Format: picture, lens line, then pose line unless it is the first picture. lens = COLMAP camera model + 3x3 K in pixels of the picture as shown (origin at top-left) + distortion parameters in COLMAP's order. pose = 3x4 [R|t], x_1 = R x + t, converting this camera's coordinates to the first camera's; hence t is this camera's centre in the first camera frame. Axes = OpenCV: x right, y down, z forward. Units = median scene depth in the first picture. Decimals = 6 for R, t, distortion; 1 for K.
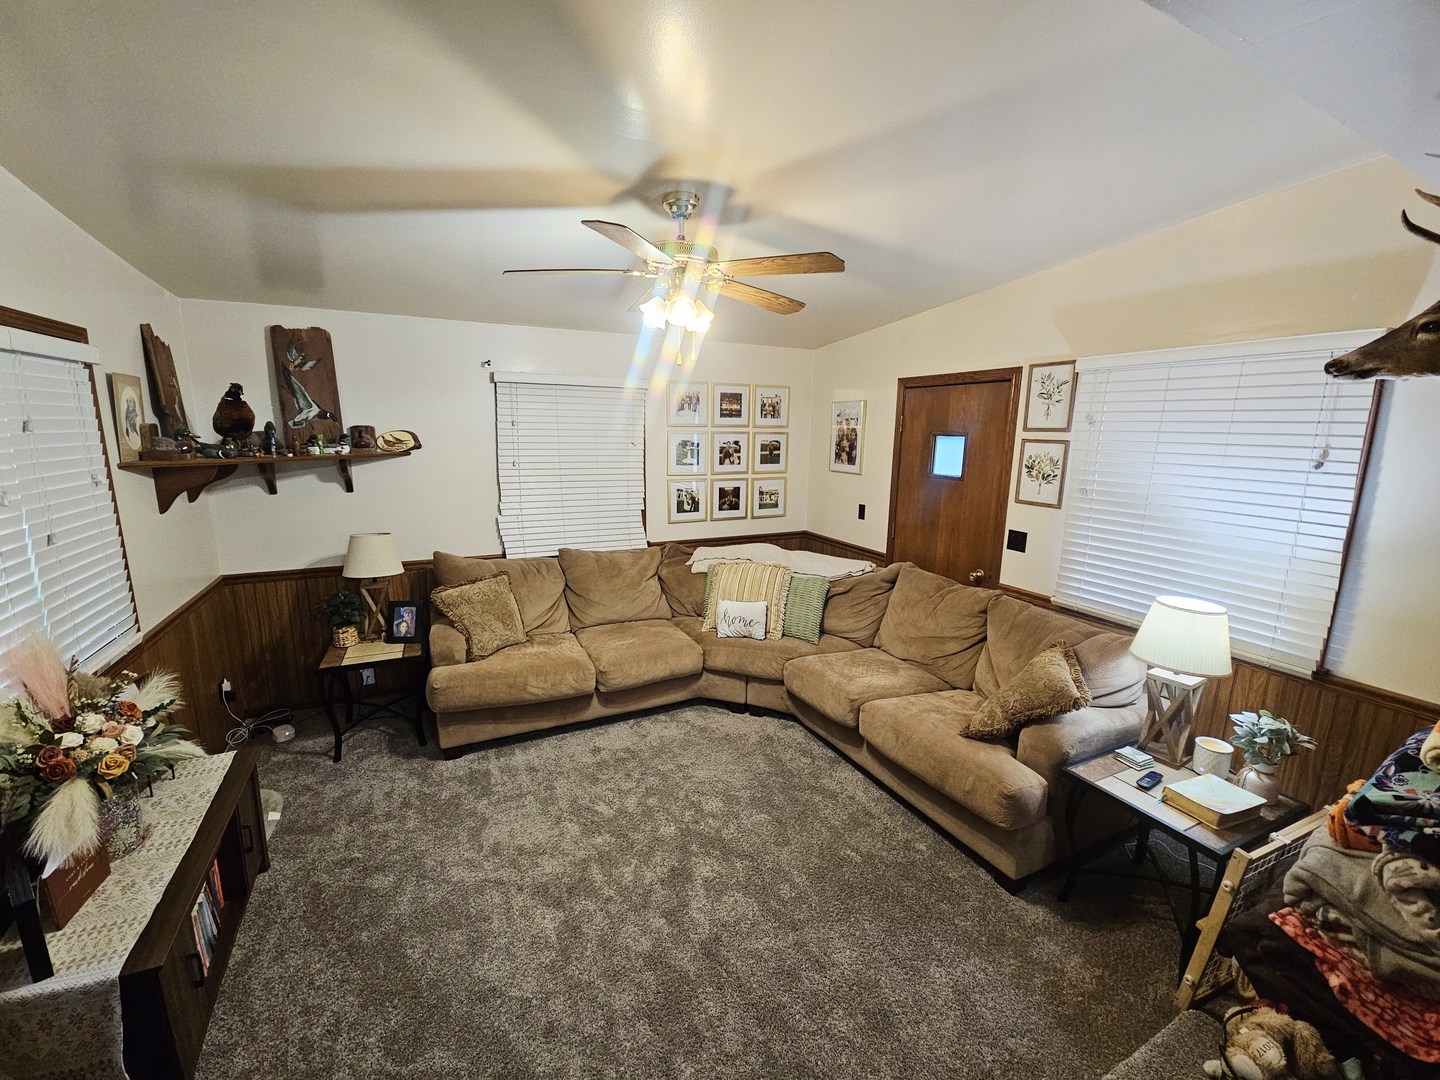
lens RADIAL K [[586.6, 0, 719.0], [0, 586.6, 542.1], [0, 0, 1]] dist [0.011252, -0.006848]
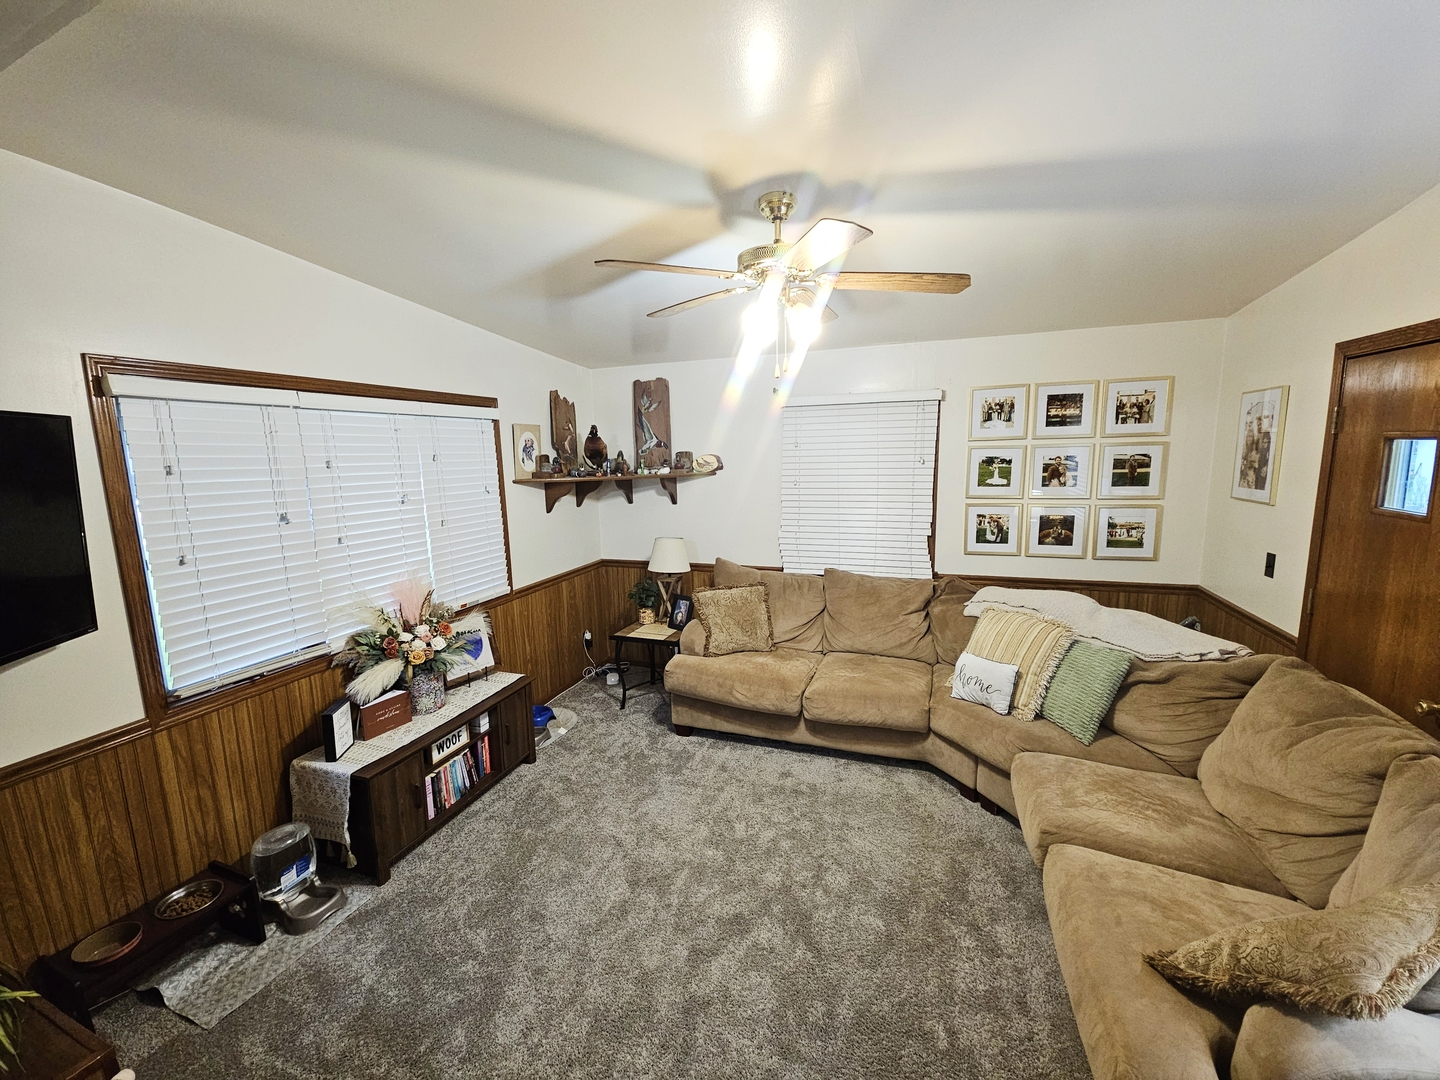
lens RADIAL K [[586.6, 0, 719.0], [0, 586.6, 542.1], [0, 0, 1]] dist [0.011252, -0.006848]
pose [[0.698299, 0.080855, -0.711225, 0.350422], [-0.104446, 0.994475, 0.010508, -0.027388], [0.708145, 0.066946, 0.702886, 0.190025]]
